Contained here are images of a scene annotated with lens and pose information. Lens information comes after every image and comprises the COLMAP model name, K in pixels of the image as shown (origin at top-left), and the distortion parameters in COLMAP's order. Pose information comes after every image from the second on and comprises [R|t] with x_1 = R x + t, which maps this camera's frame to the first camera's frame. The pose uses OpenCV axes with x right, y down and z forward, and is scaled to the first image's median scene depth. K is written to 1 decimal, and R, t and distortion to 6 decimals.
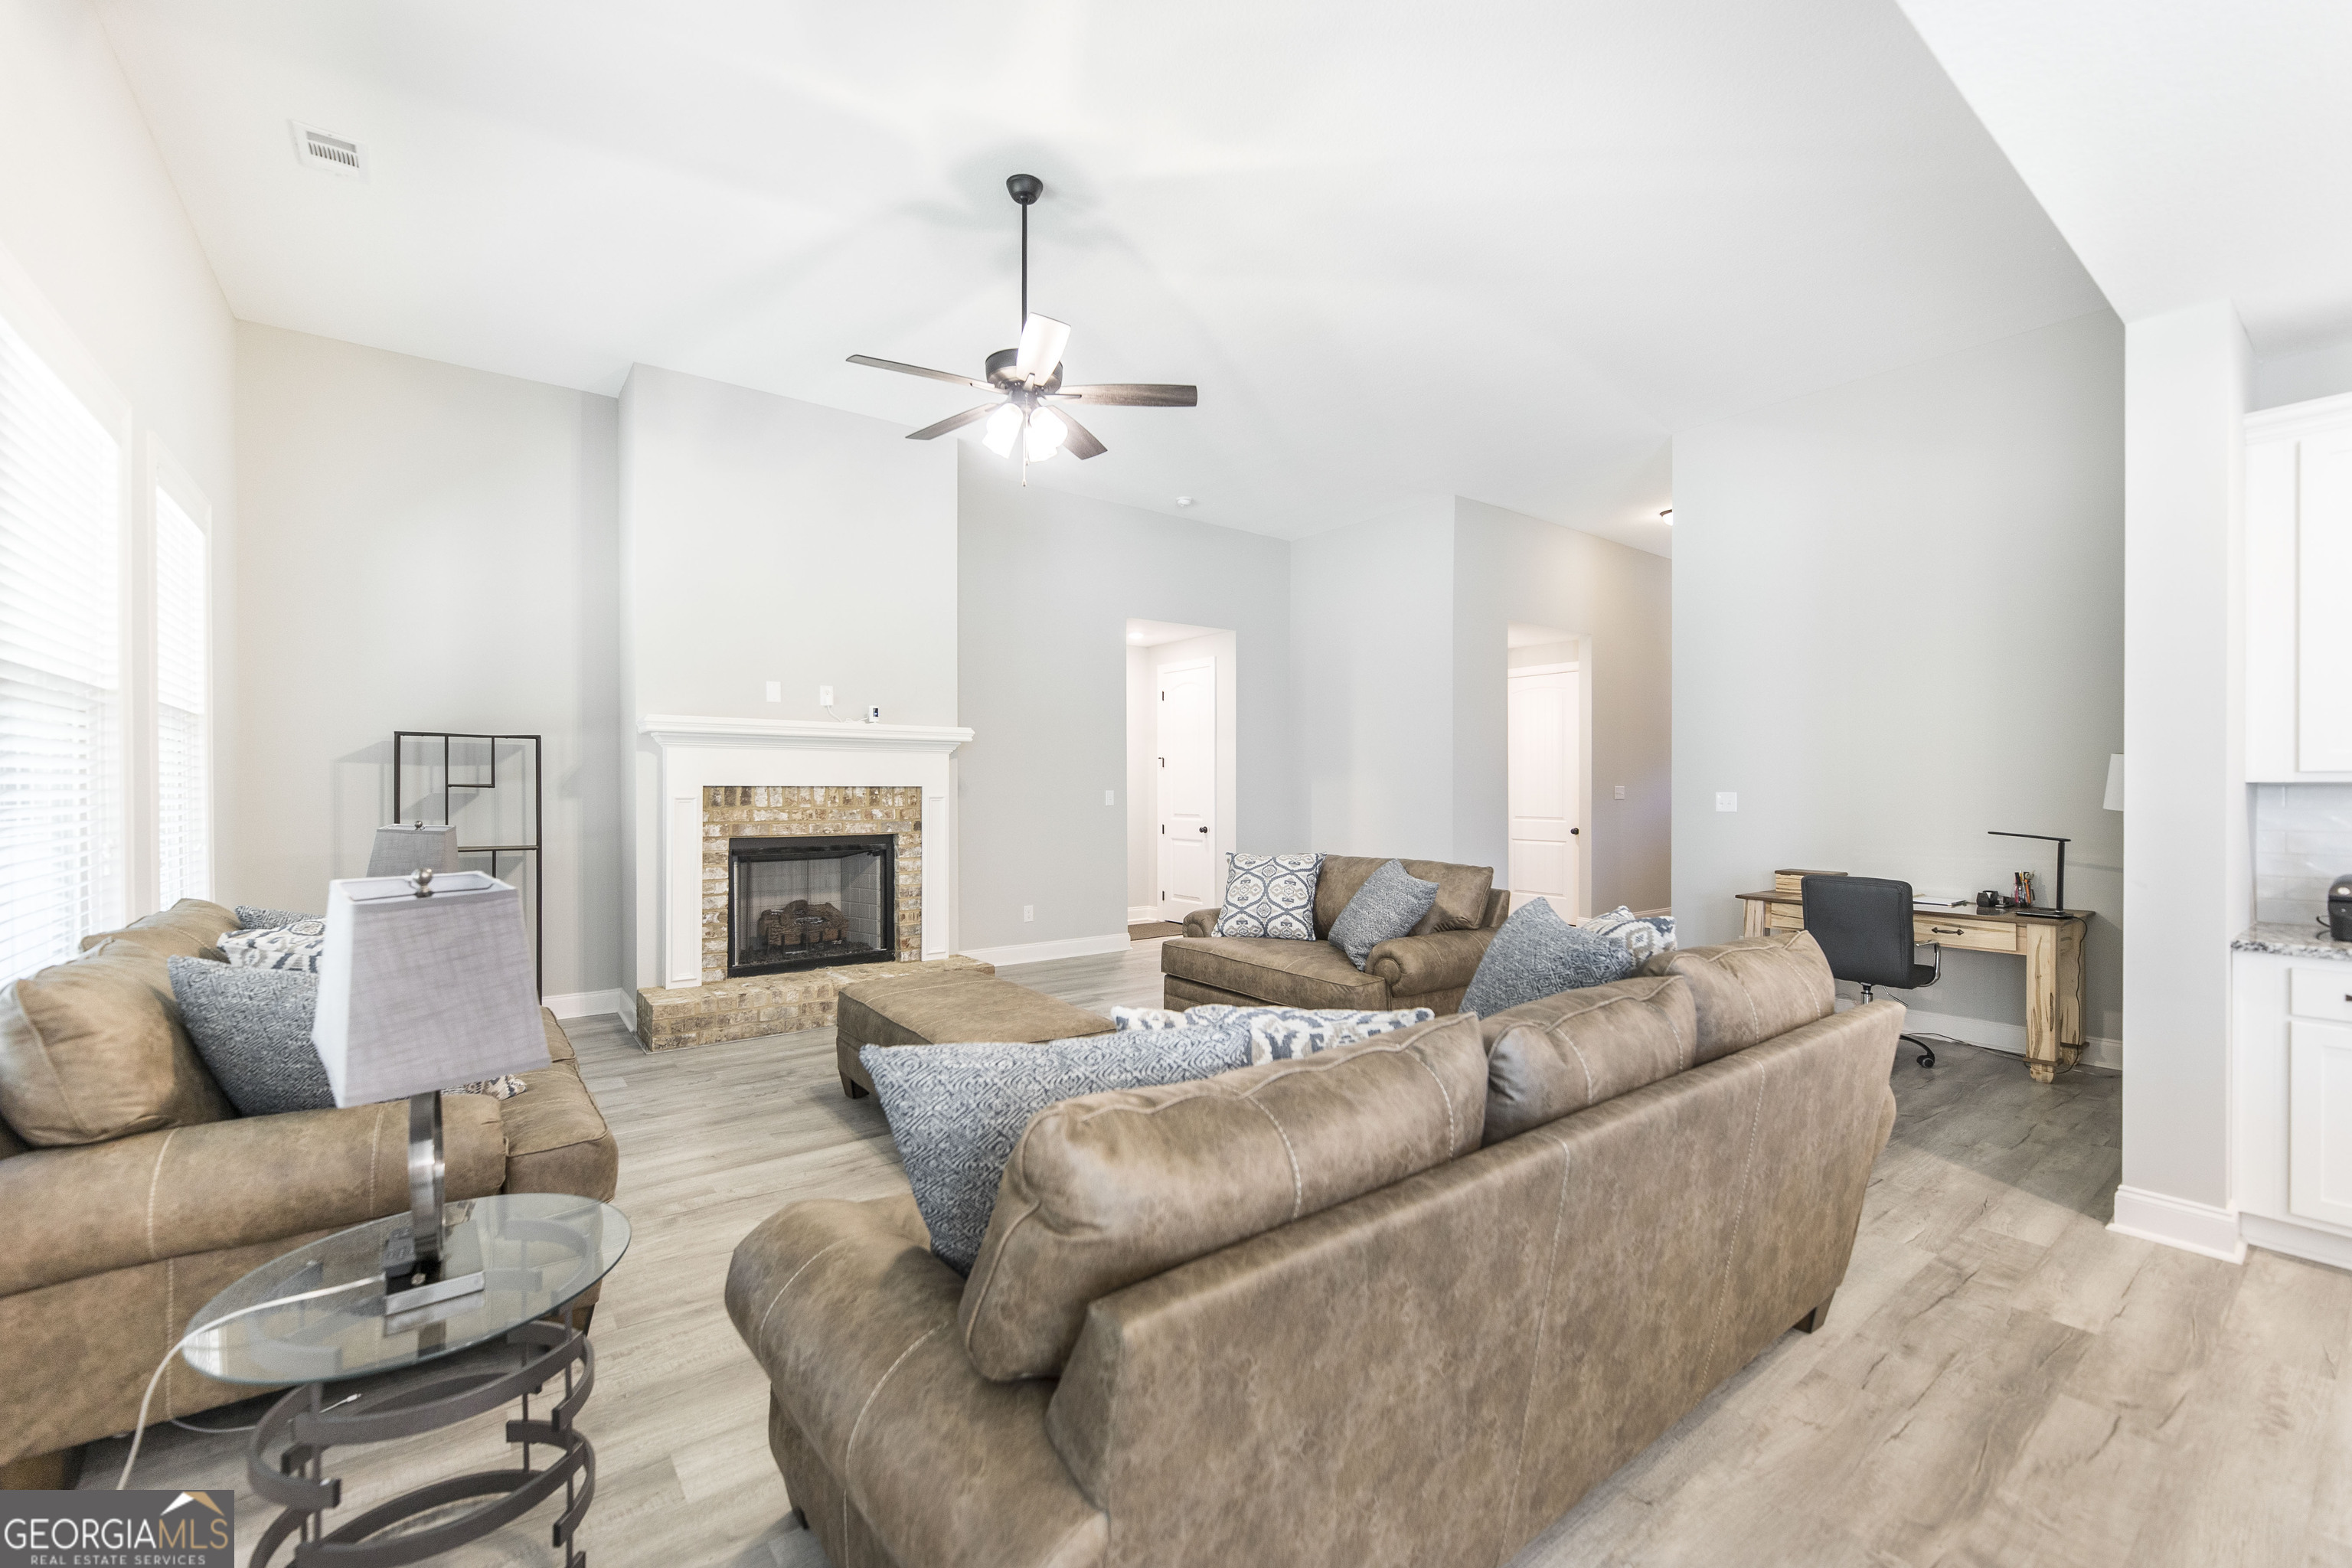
lens RADIAL K [[959.1, 0, 1166.5], [0, 959.1, 784.9], [0, 0, 1]] dist [-0.003876, -0.000153]
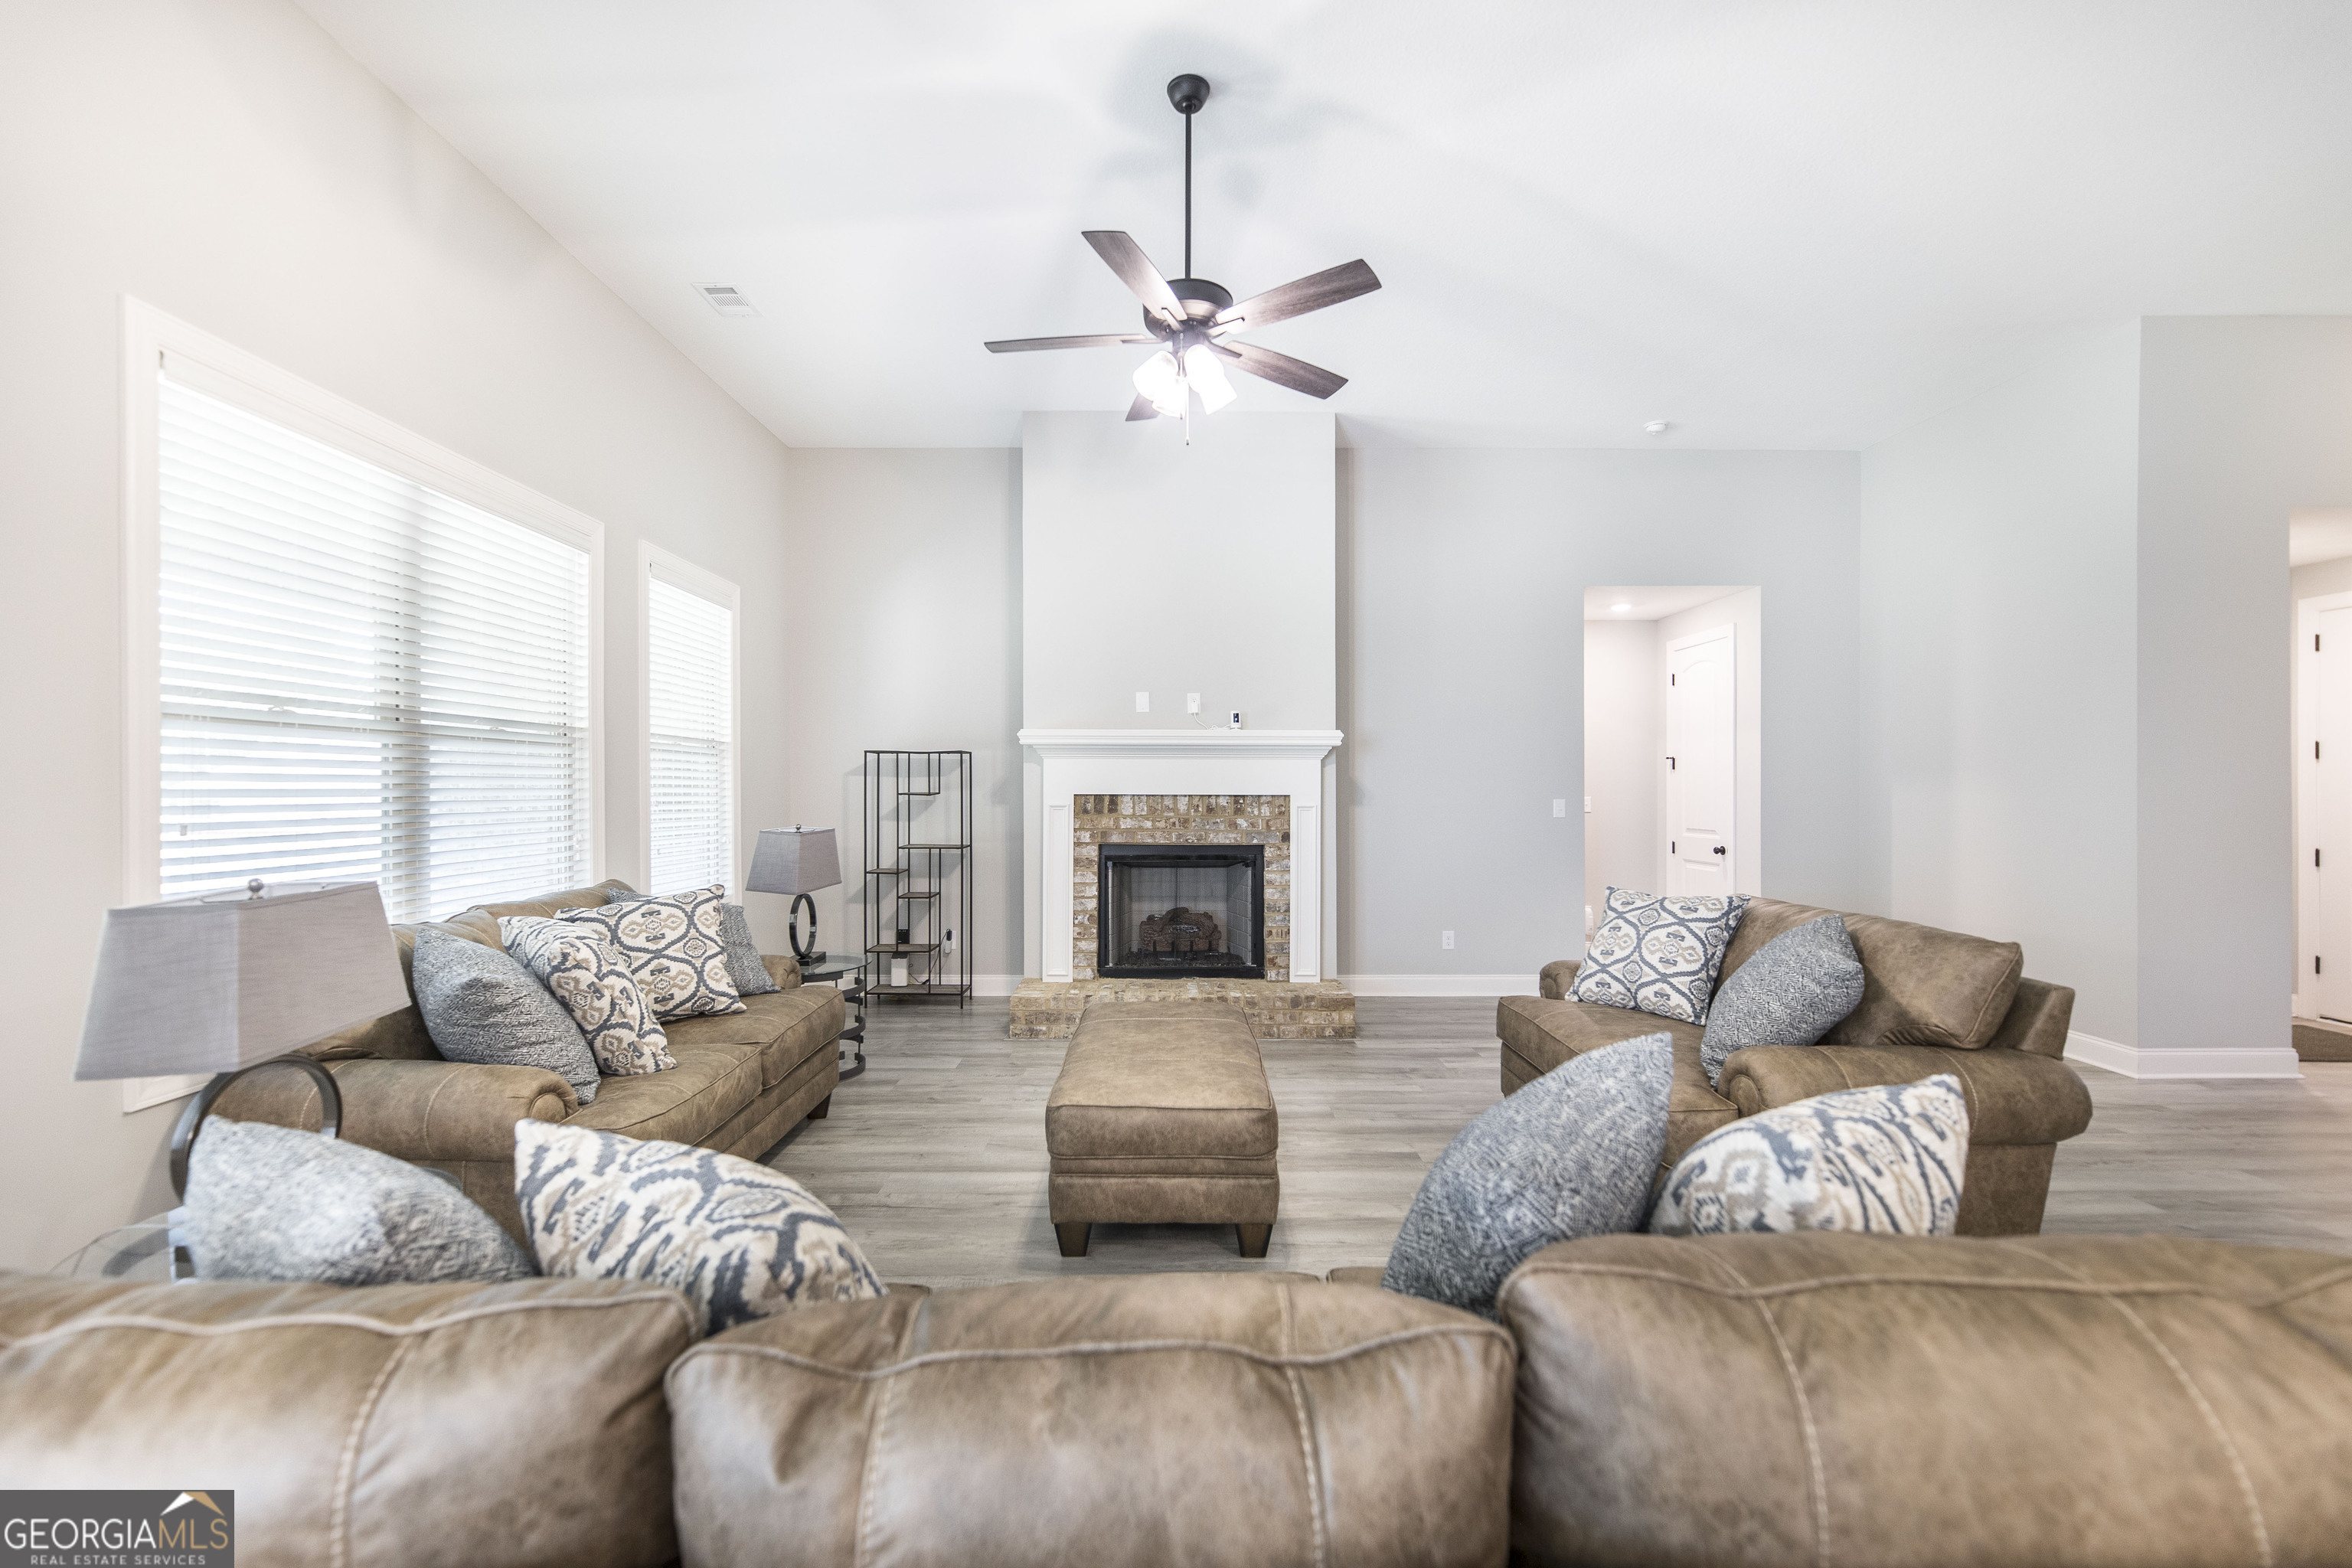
lens RADIAL K [[951.8, 0, 1172.4], [0, 951.8, 789.4], [0, 0, 1]] dist [-0.003423, -0.000461]
pose [[0.806056, 0.000337, -0.591839, 0.223708], [0.000531, 0.999999, 0.001292, -0.005637], [0.591839, -0.001355, 0.806055, 0.208232]]
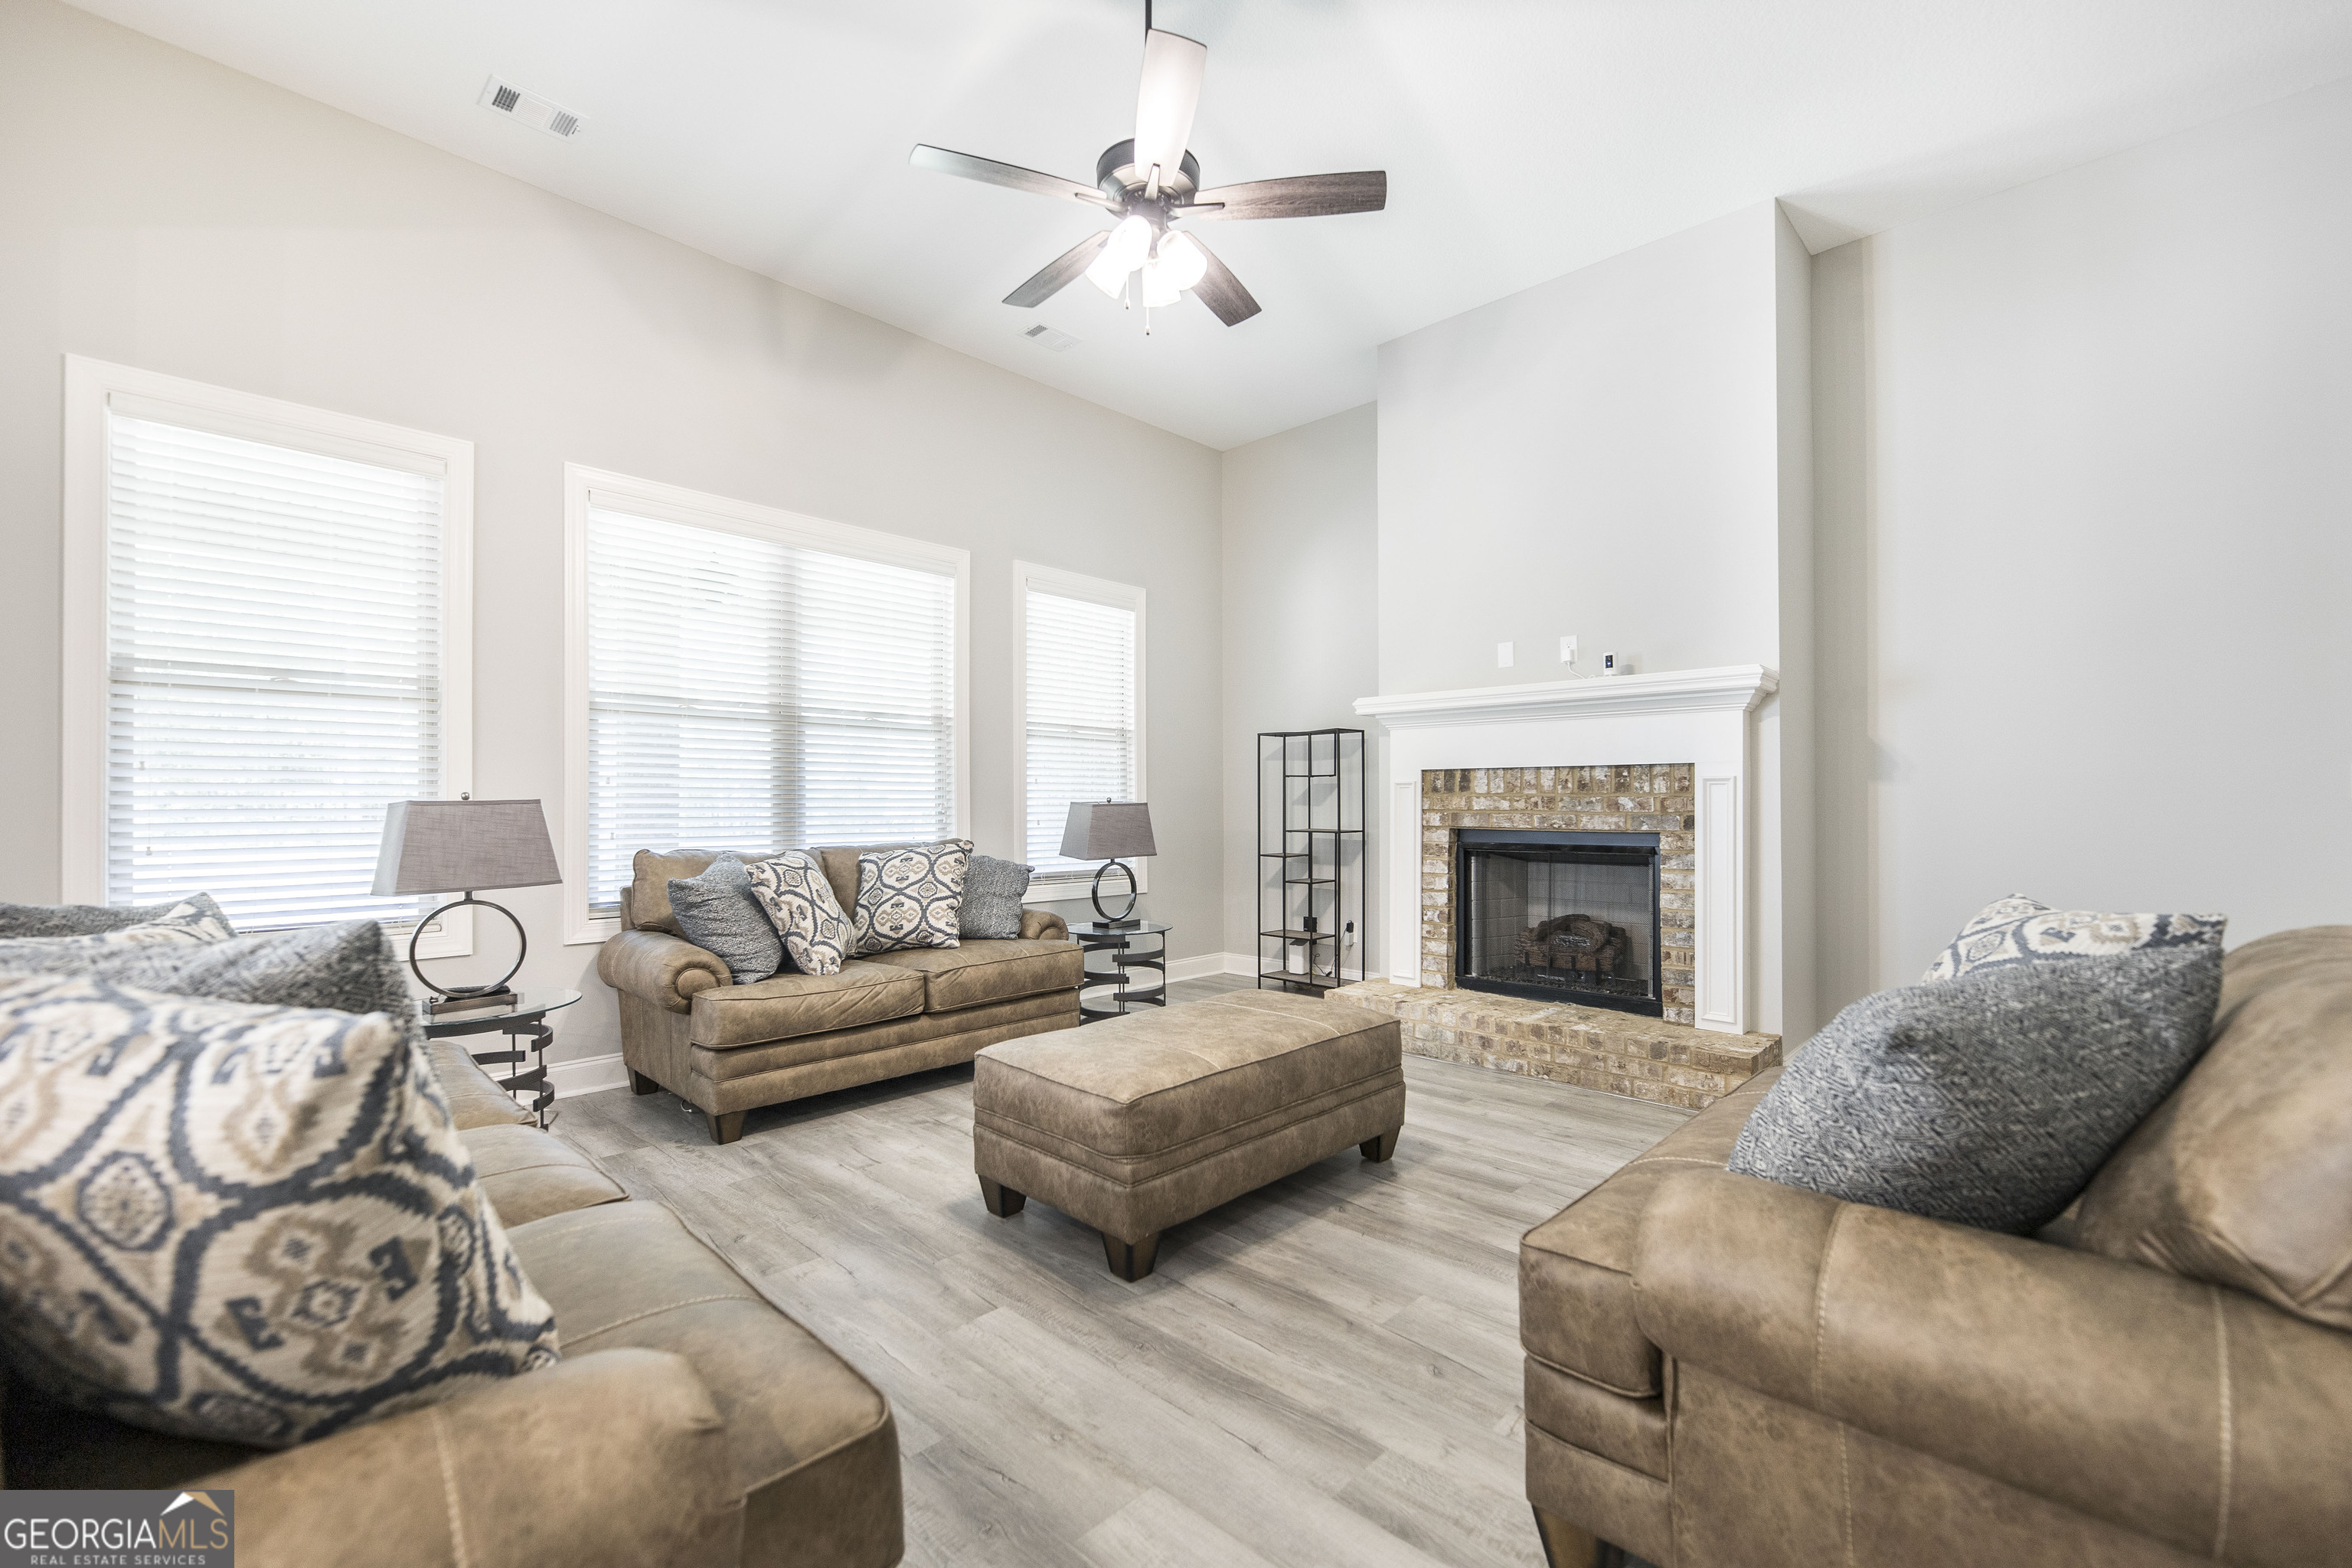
lens RADIAL K [[986.0, 0, 1164.3], [0, 986.0, 800.5], [0, 0, 1]] dist [-0.002051, -0.000254]
pose [[0.155704, -0.005154, -0.987790, 0.399227], [0.002010, 0.999986, -0.004901, 0.033634], [0.987802, -0.001222, 0.155712, 0.595765]]
